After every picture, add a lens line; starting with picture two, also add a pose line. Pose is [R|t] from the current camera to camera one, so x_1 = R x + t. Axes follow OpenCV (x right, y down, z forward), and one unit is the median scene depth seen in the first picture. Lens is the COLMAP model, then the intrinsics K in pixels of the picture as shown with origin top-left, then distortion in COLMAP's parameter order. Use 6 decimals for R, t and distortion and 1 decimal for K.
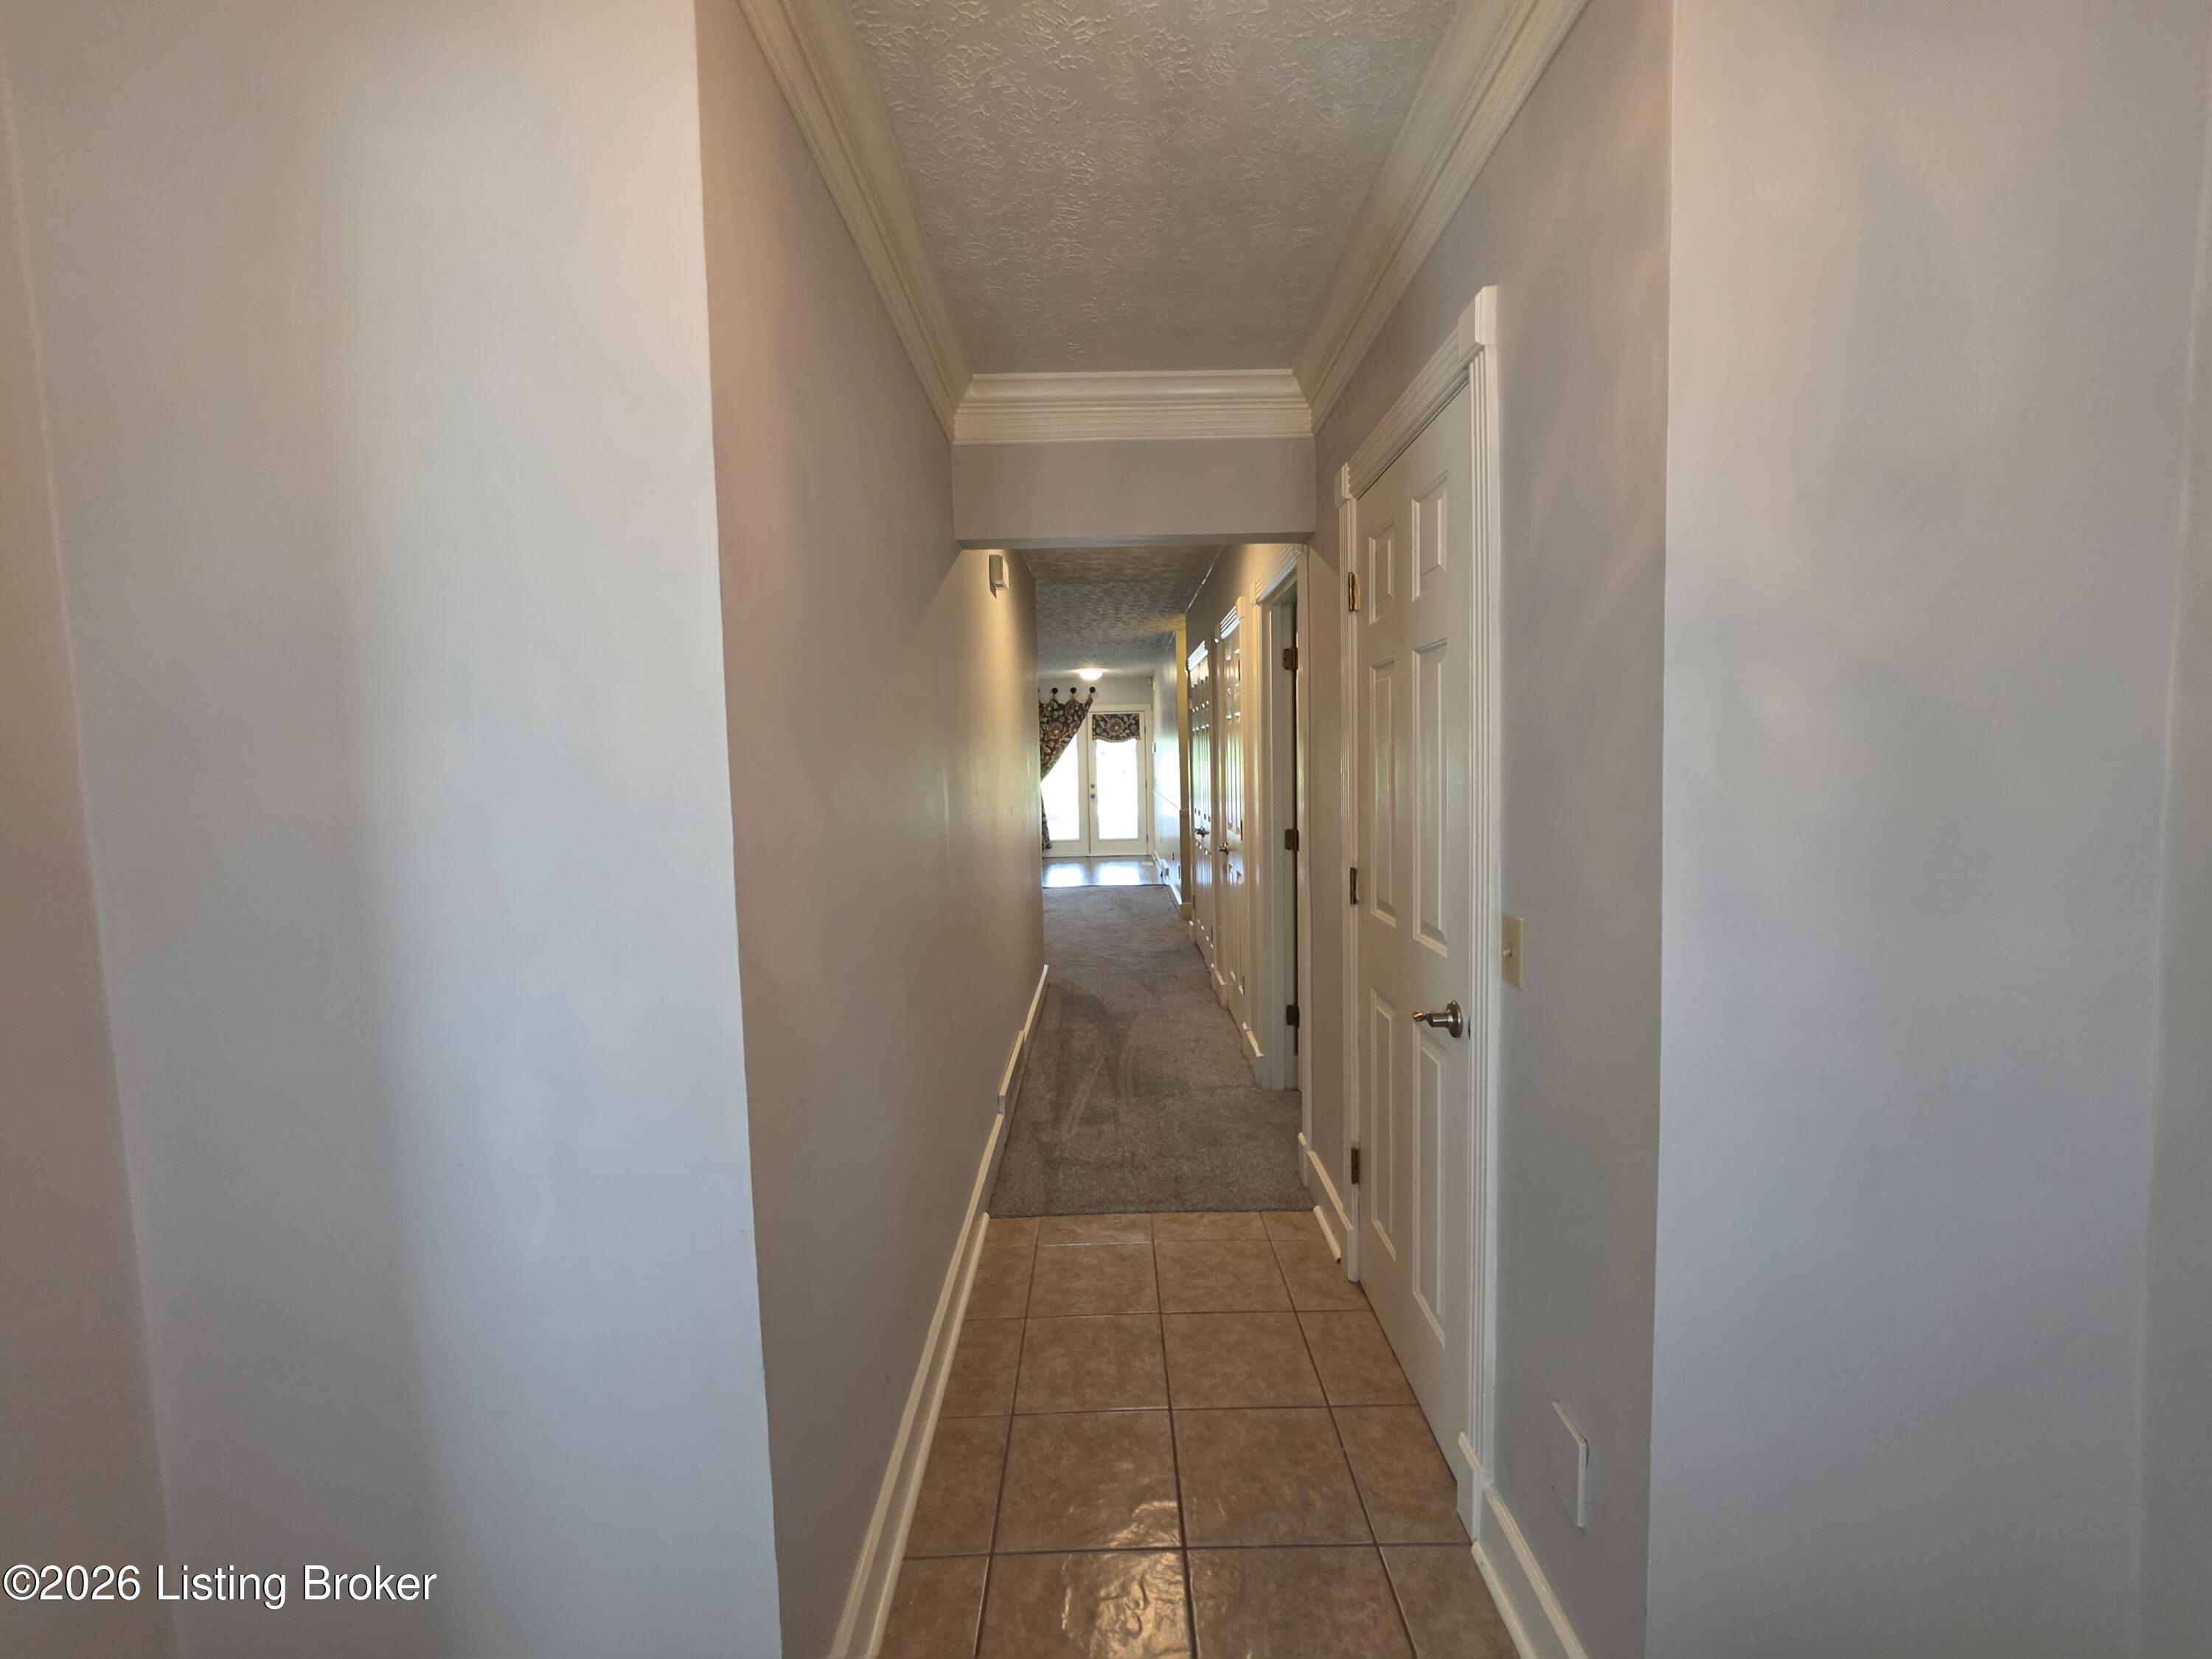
lens RADIAL K [[904.9, 0, 1106.0], [0, 904.9, 829.5], [0, 0, 1]] dist [-0.001631, -0.000113]
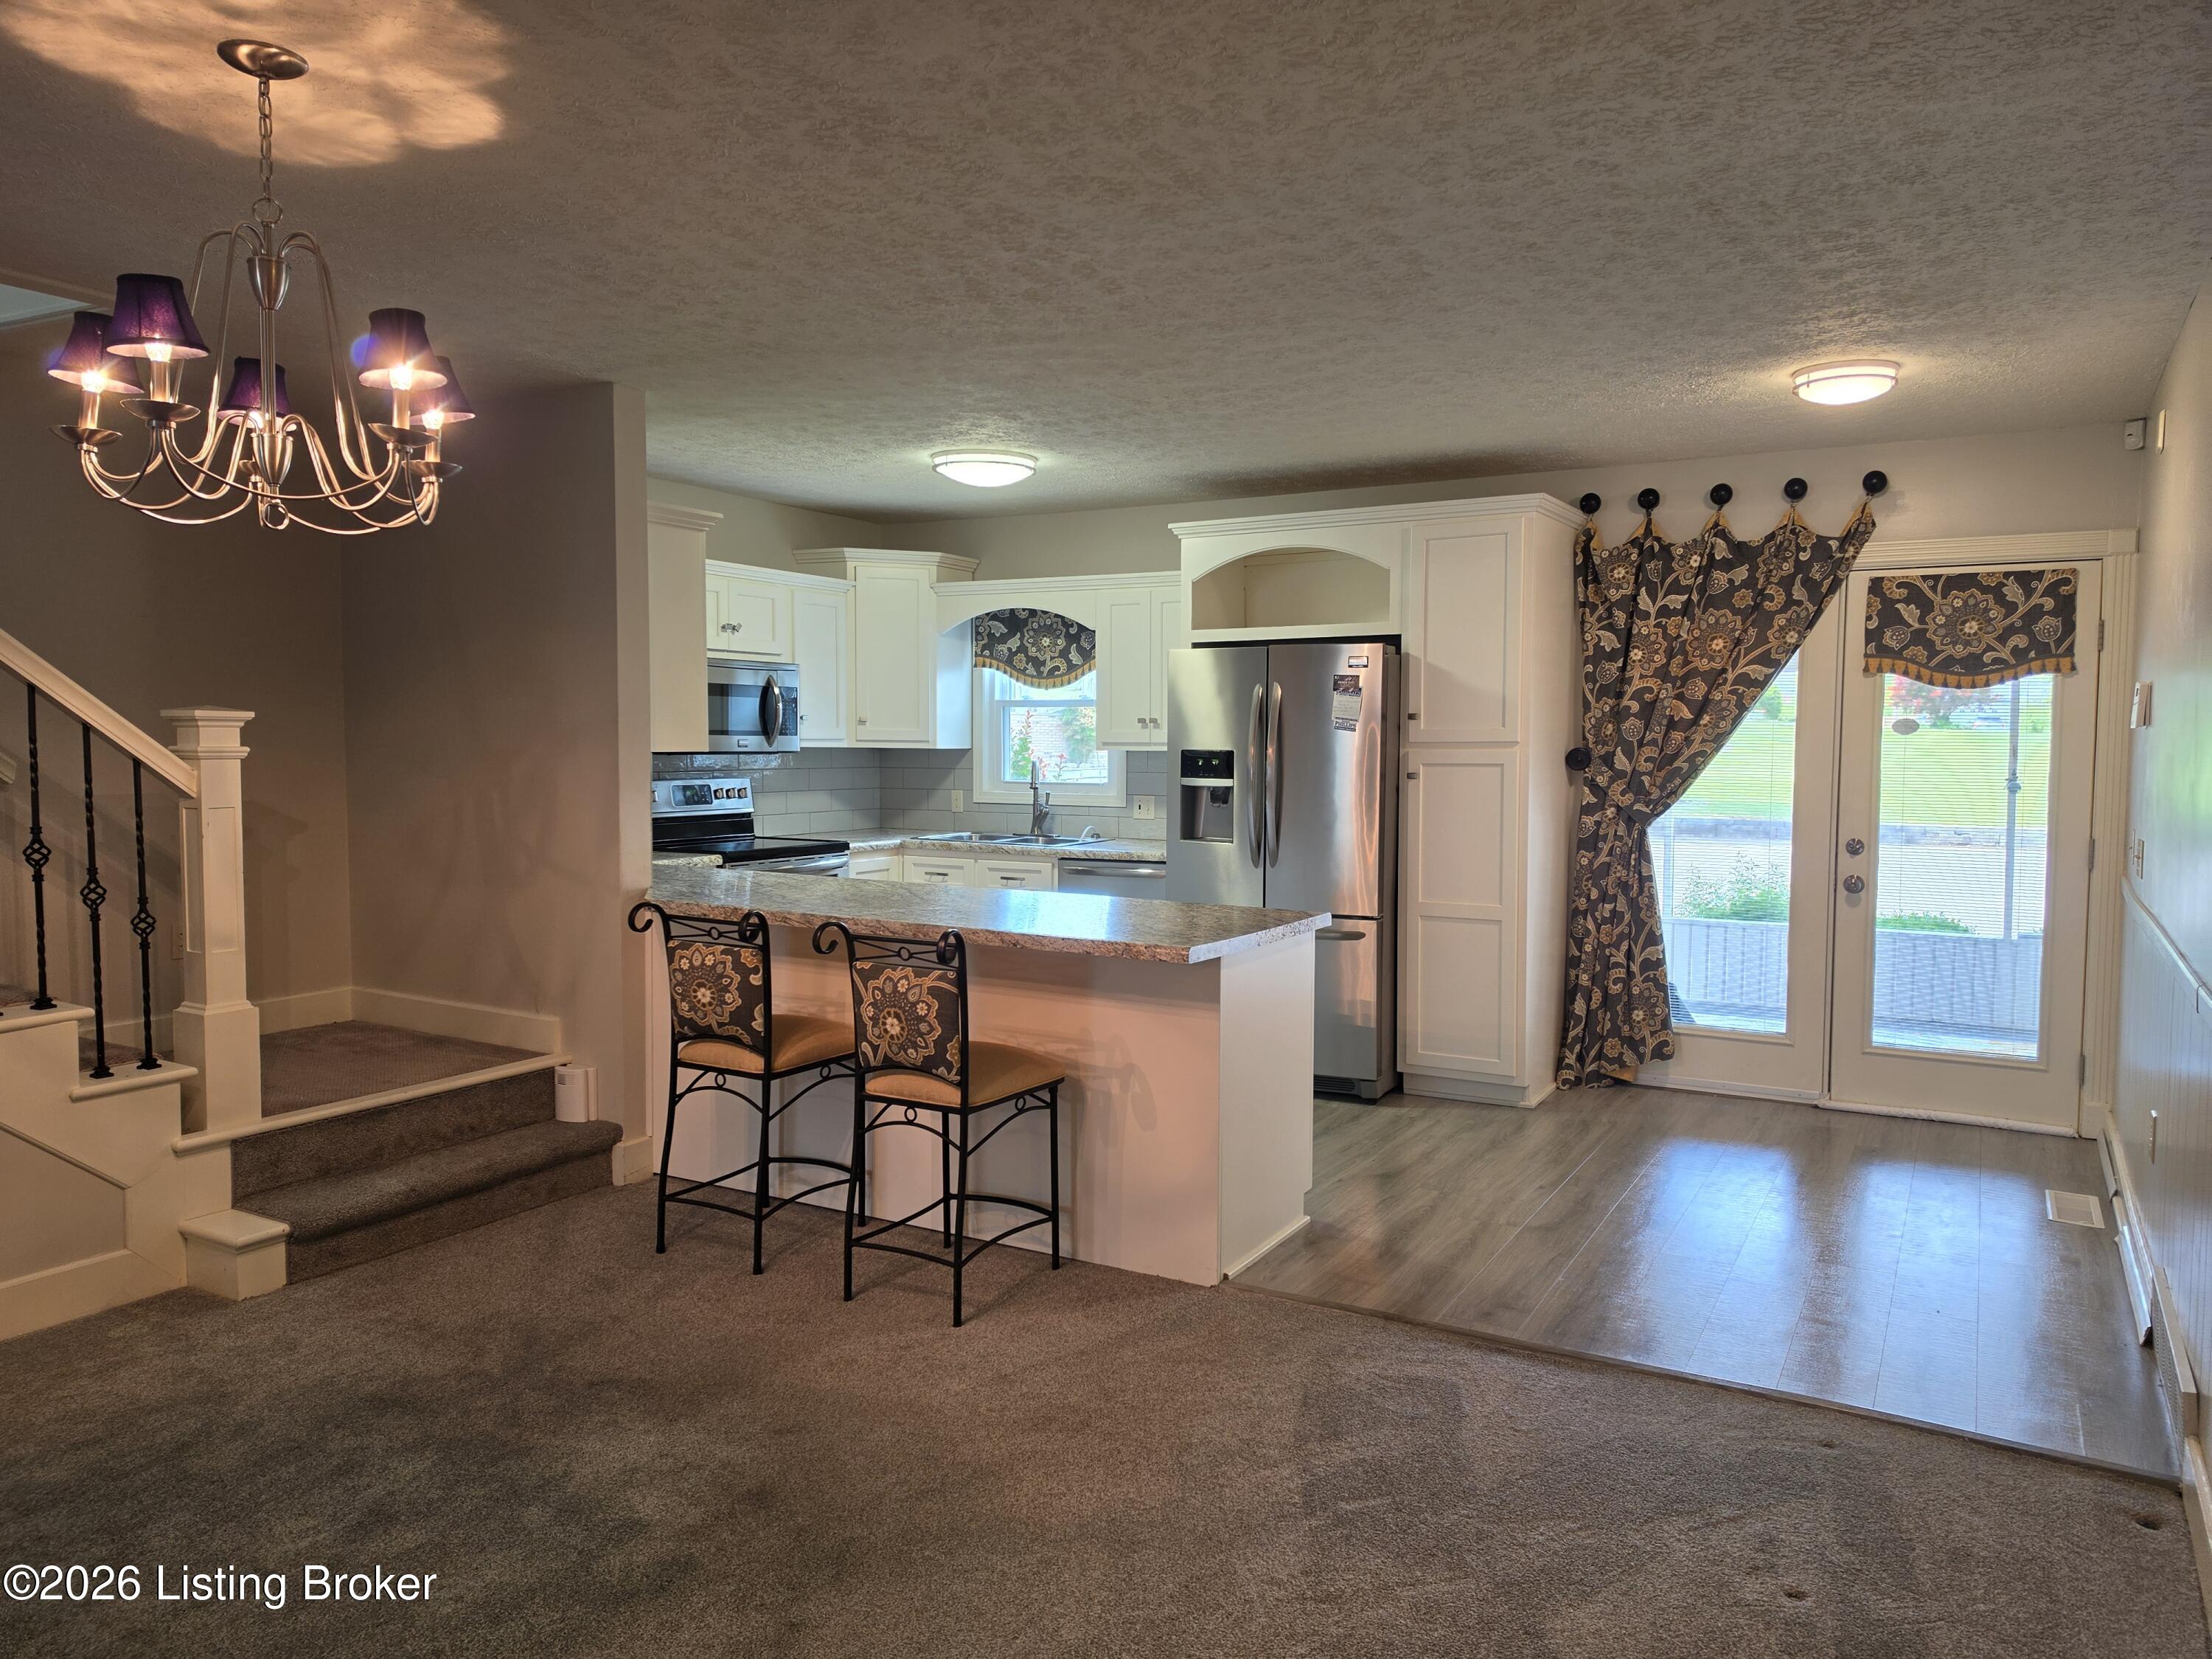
lens RADIAL K [[1521.2, 0, 1128.8], [0, 1521.2, 824.4], [0, 0, 1]] dist [0.093383, -0.125356]
pose [[0.868317, 0.055699, -0.492872, 0.023684], [-0.058662, 0.998233, 0.009462, -0.046849], [0.492528, 0.020697, 0.870050, 0.502269]]
